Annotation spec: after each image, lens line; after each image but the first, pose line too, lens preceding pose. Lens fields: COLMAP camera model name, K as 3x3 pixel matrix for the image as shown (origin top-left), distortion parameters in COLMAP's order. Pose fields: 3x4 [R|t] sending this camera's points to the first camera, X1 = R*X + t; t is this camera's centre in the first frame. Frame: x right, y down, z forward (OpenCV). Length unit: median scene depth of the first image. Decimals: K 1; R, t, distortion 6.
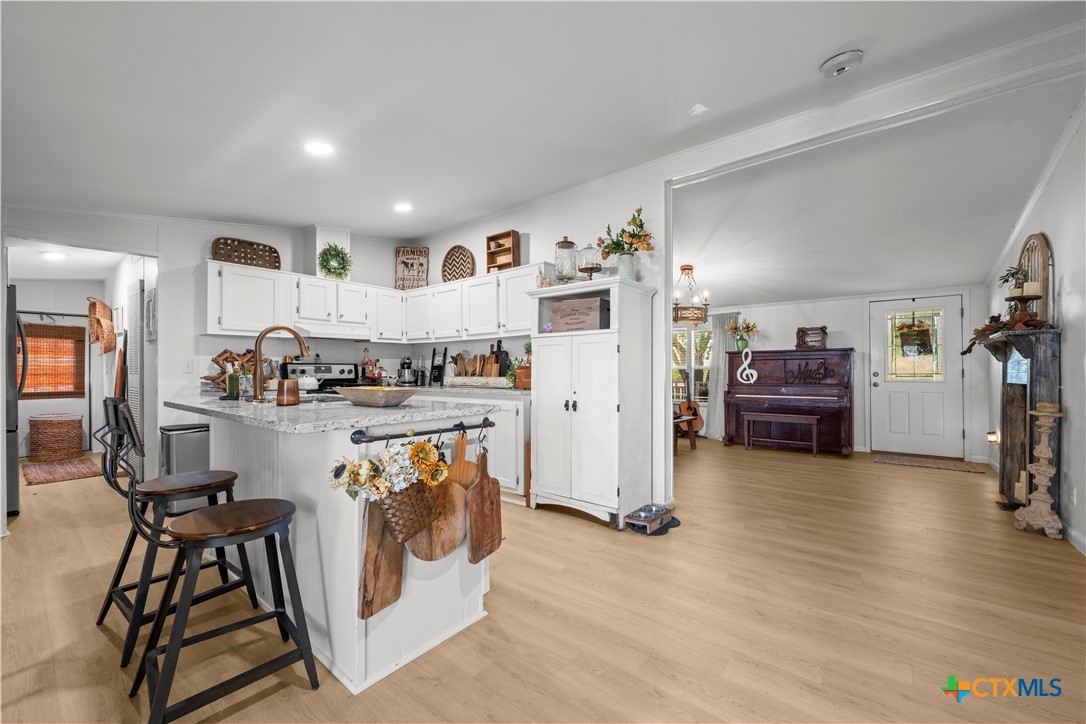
lens RADIAL K [[434.7, 0, 546.1], [0, 434.7, 368.3], [0, 0, 1]] dist [-0.000001, -0.001158]
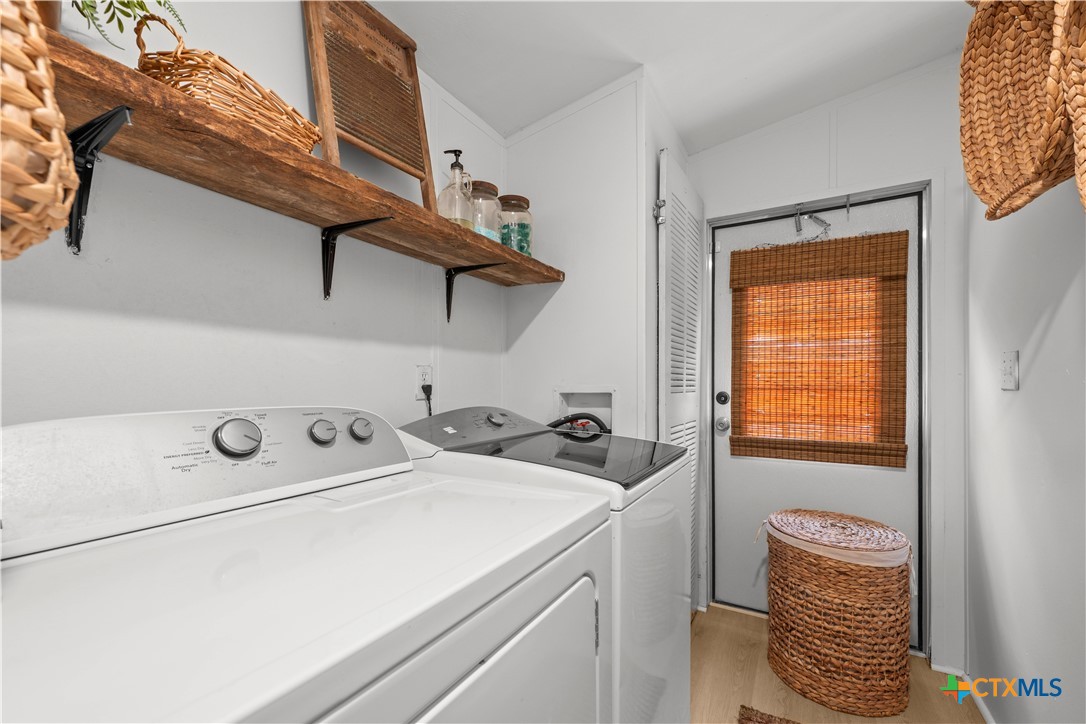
lens RADIAL K [[434.7, 0, 550.1], [0, 434.7, 387.0], [0, 0, 1]] dist [-0.000001, -0.001158]
pose [[0.163445, 0.007857, -0.986521, -0.846472], [0.003256, 0.999959, 0.008503, 0.009339], [0.986547, -0.004602, 0.163412, 0.742960]]
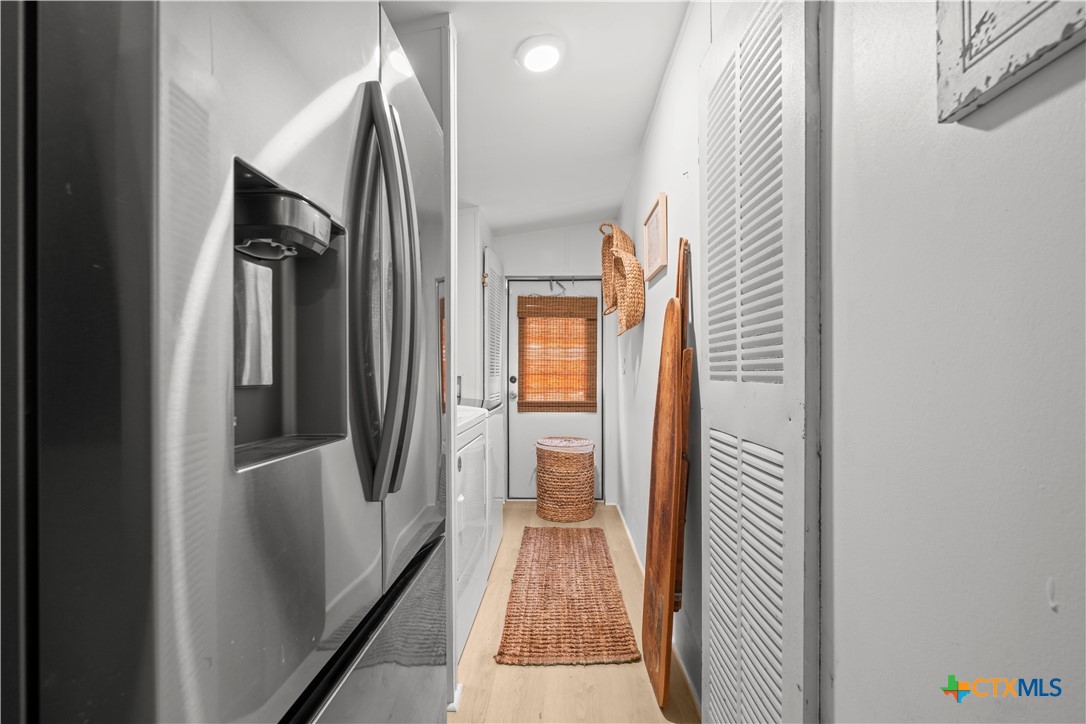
lens RADIAL K [[467.4, 0, 548.1], [0, 467.4, 367.5], [0, 0, 1]] dist [0.000513, -0.000001]
pose [[0.605372, -0.002383, -0.795939, -0.606527], [-0.000645, 0.999994, -0.003485, 0.006999], [0.795942, 0.002623, 0.605367, 0.570830]]
